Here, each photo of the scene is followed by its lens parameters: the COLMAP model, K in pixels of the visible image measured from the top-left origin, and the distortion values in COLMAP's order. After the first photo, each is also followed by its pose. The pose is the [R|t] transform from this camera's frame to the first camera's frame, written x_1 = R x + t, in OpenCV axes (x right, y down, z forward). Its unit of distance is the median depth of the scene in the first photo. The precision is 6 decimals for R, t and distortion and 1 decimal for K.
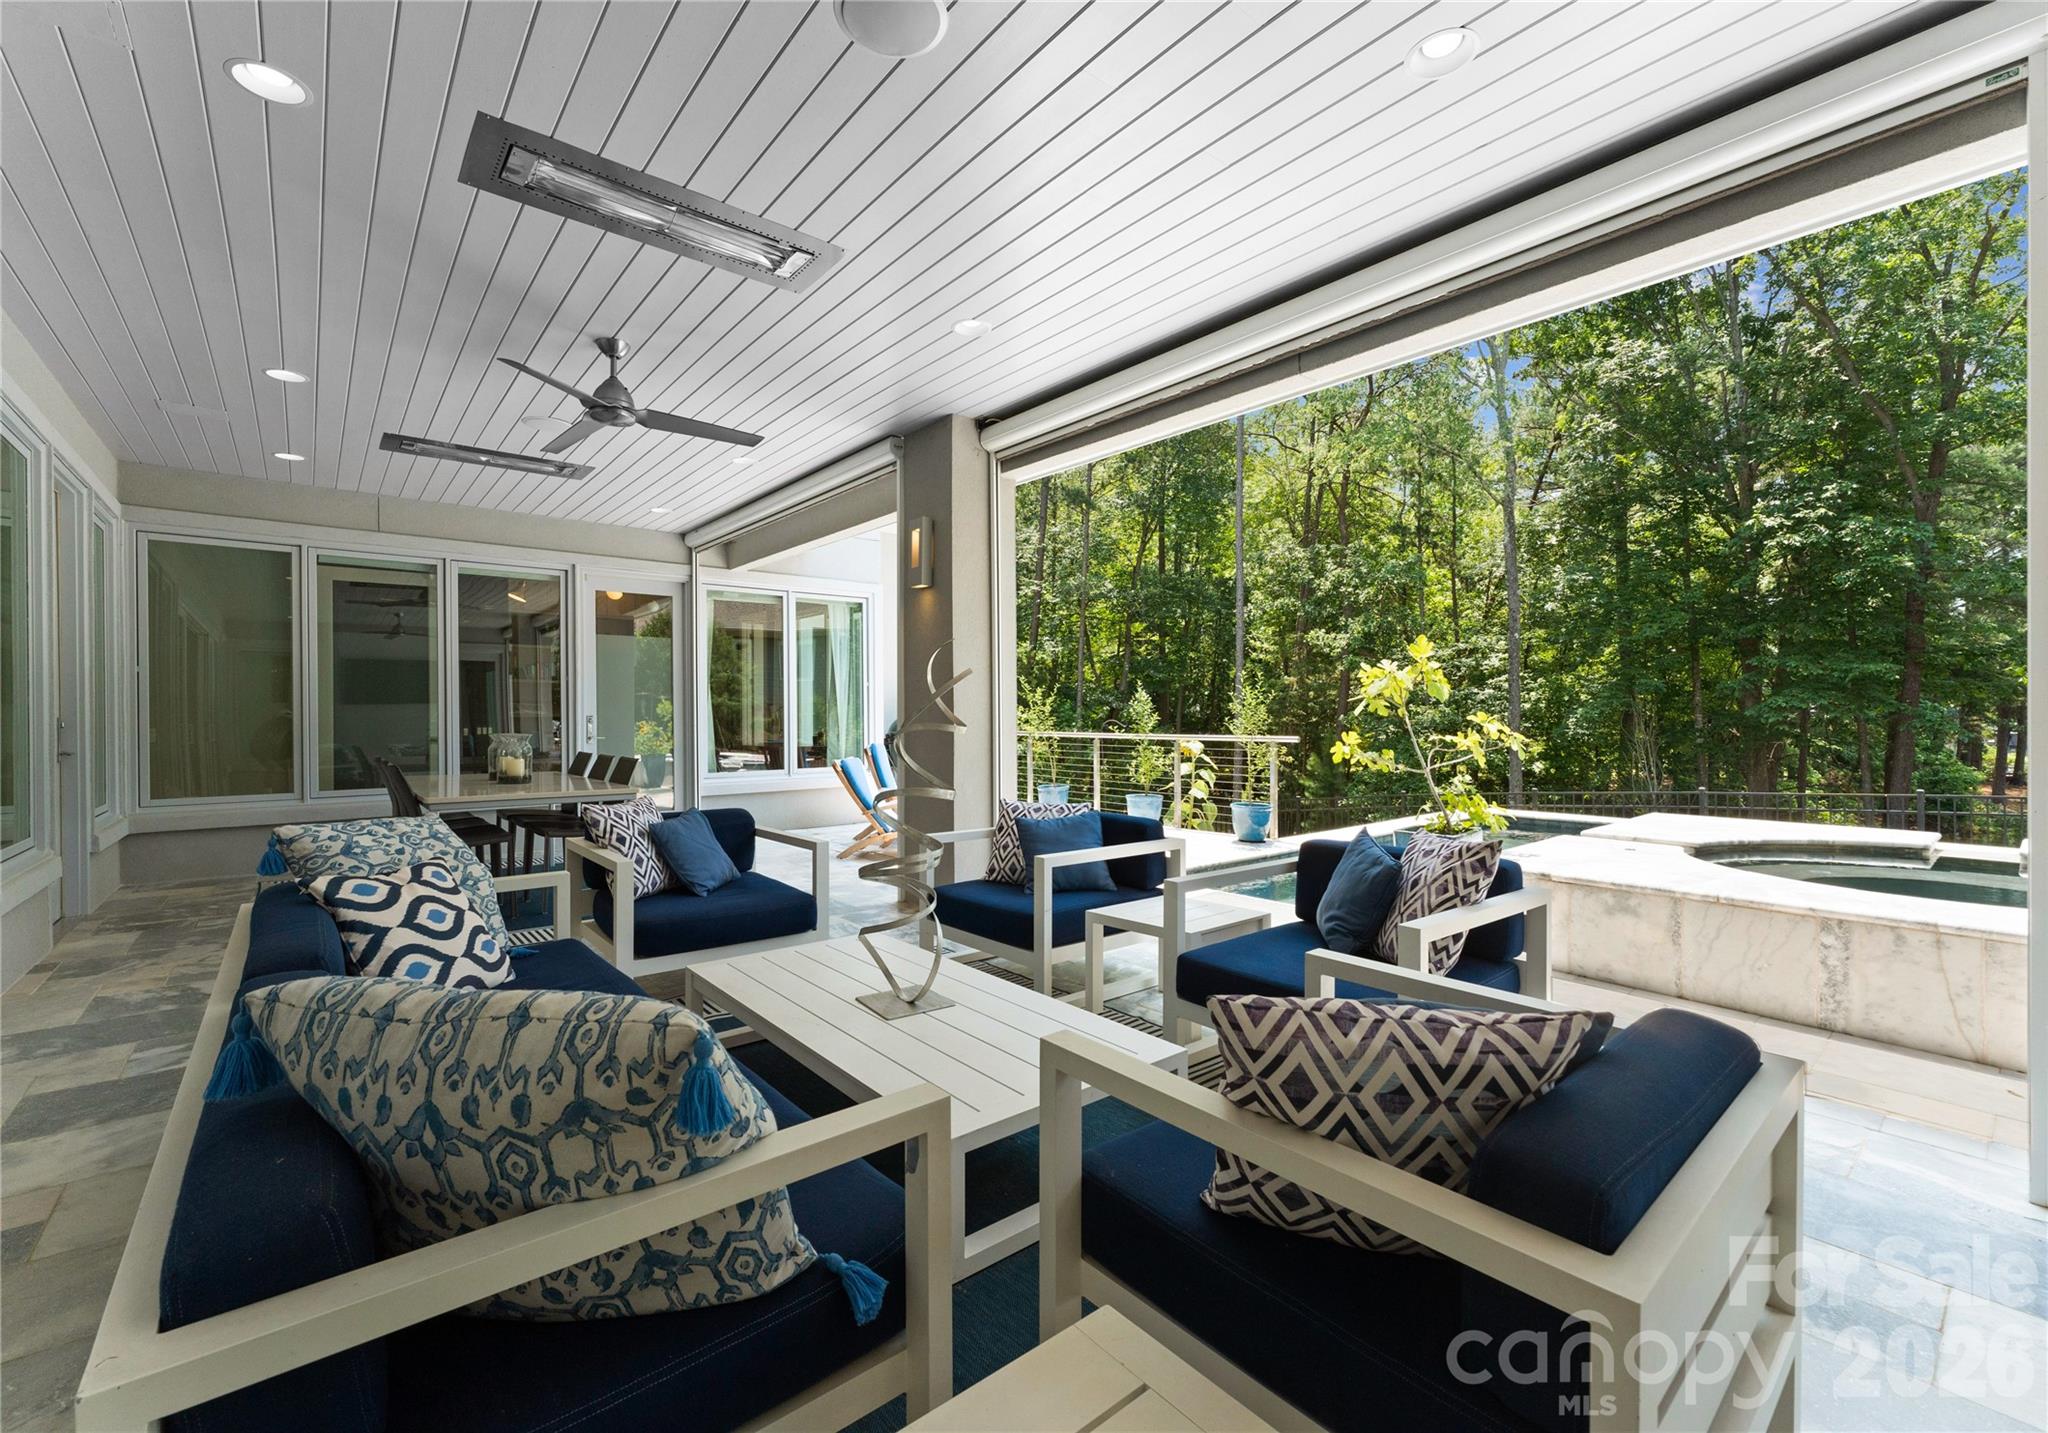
lens RADIAL K [[875.5, 0, 1065.5], [0, 875.5, 706.4], [0, 0, 1]] dist [0.007177, 0.000275]
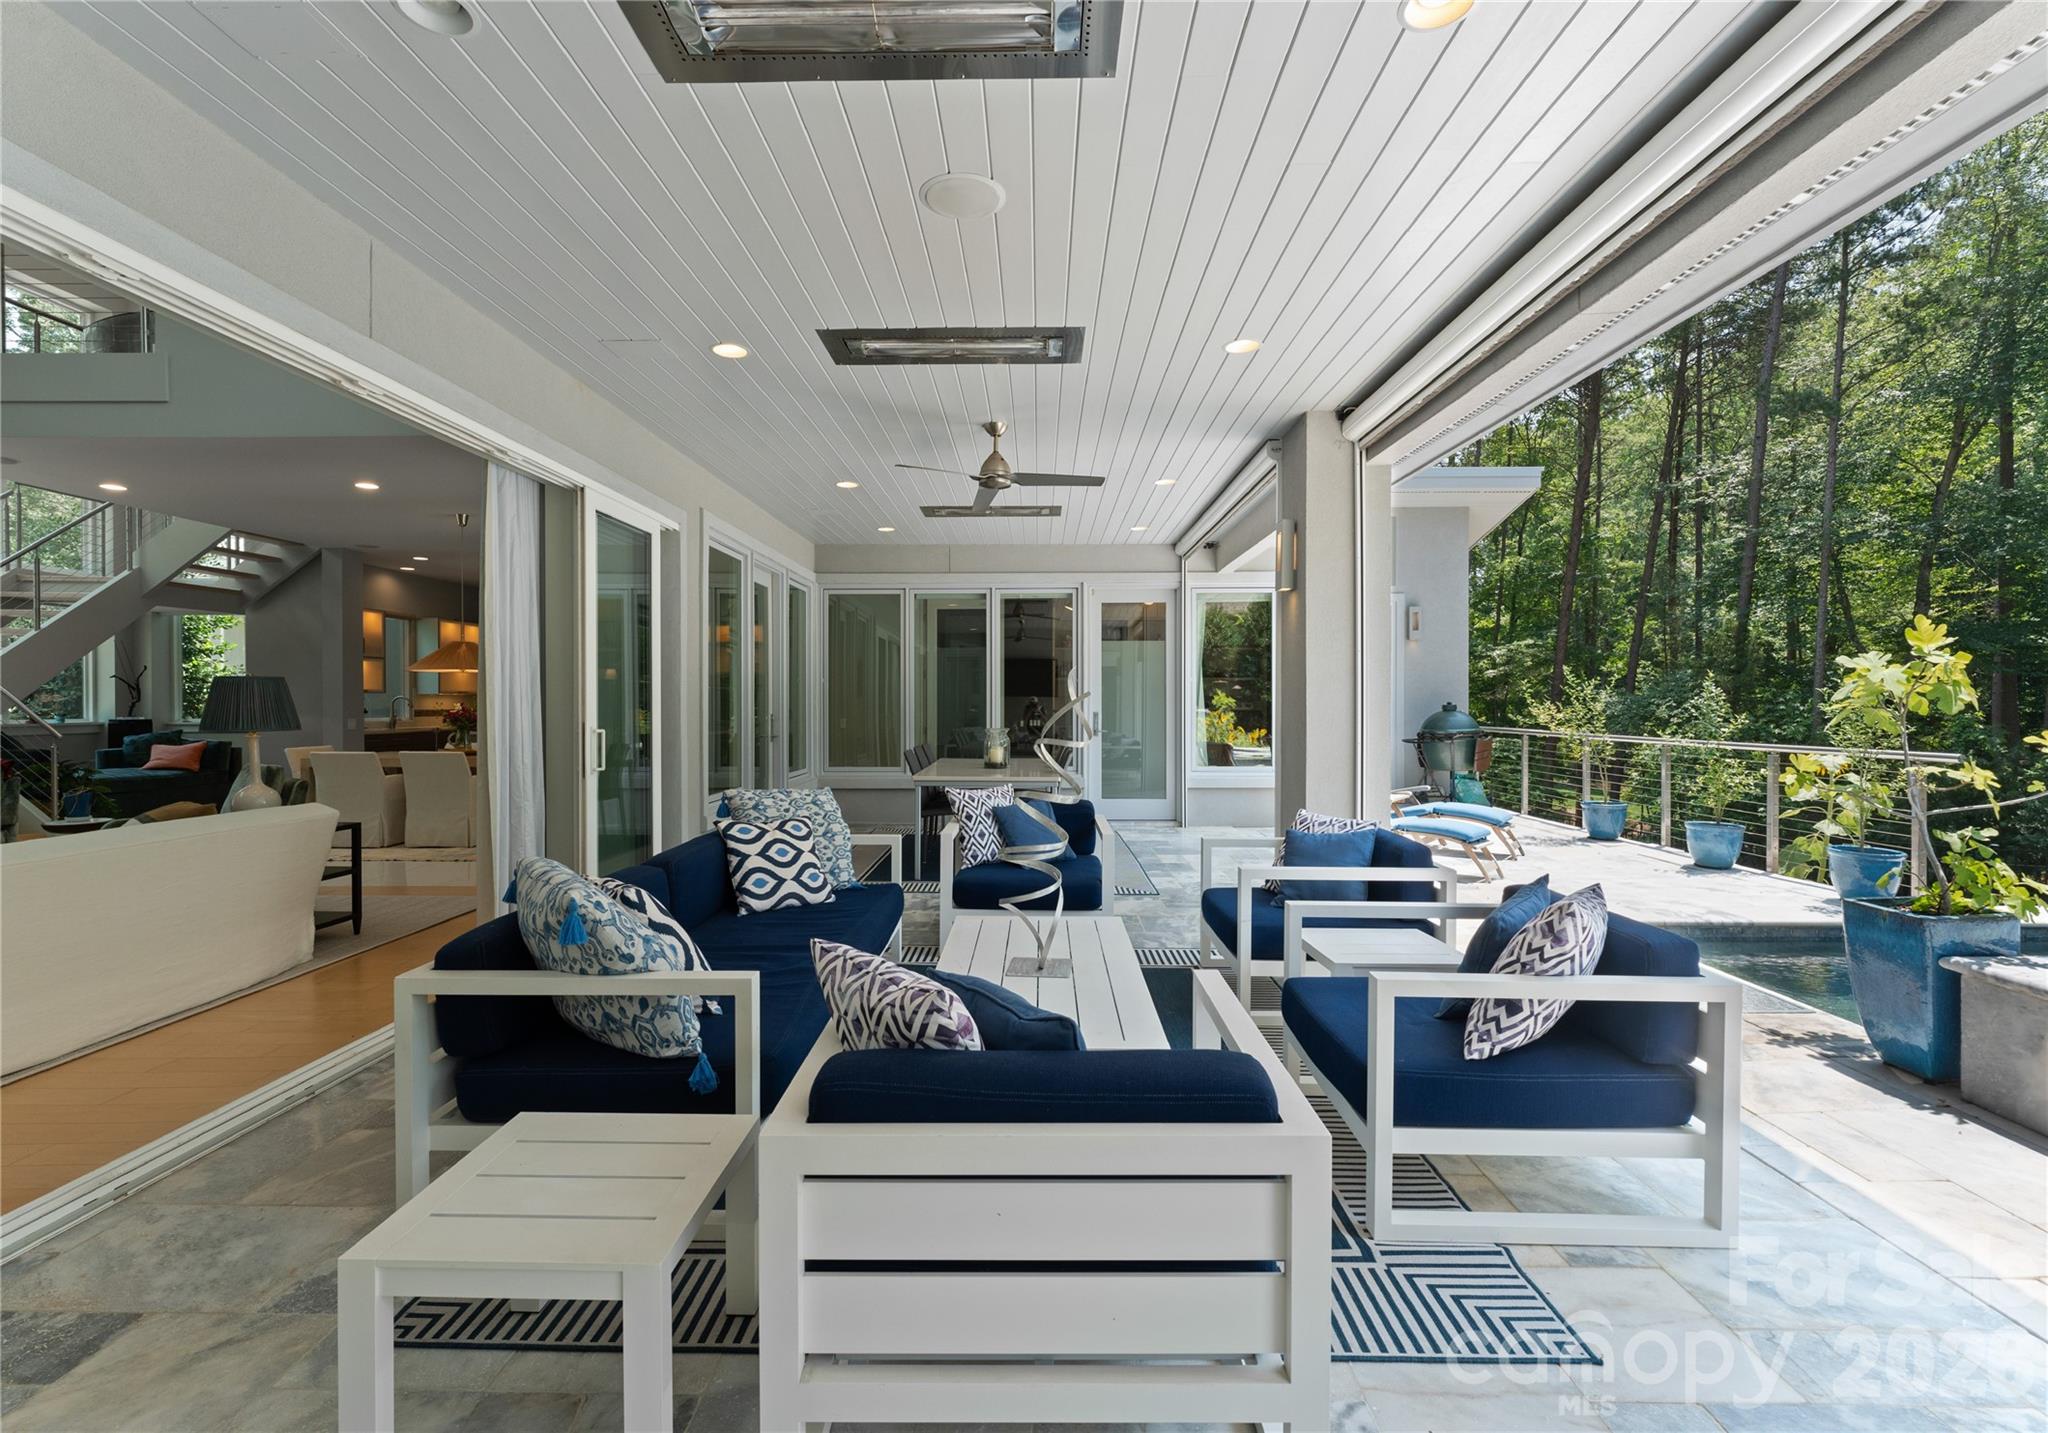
lens RADIAL K [[952.6, 0, 1026.0], [0, 952.6, 689.5], [0, 0, 1]] dist [-0.008629, -0.001038]
pose [[0.749751, -0.005697, -0.661696, 0.360938], [0.003118, 0.999982, -0.005078, -0.021457], [0.661713, 0.001744, 0.749755, 0.002263]]
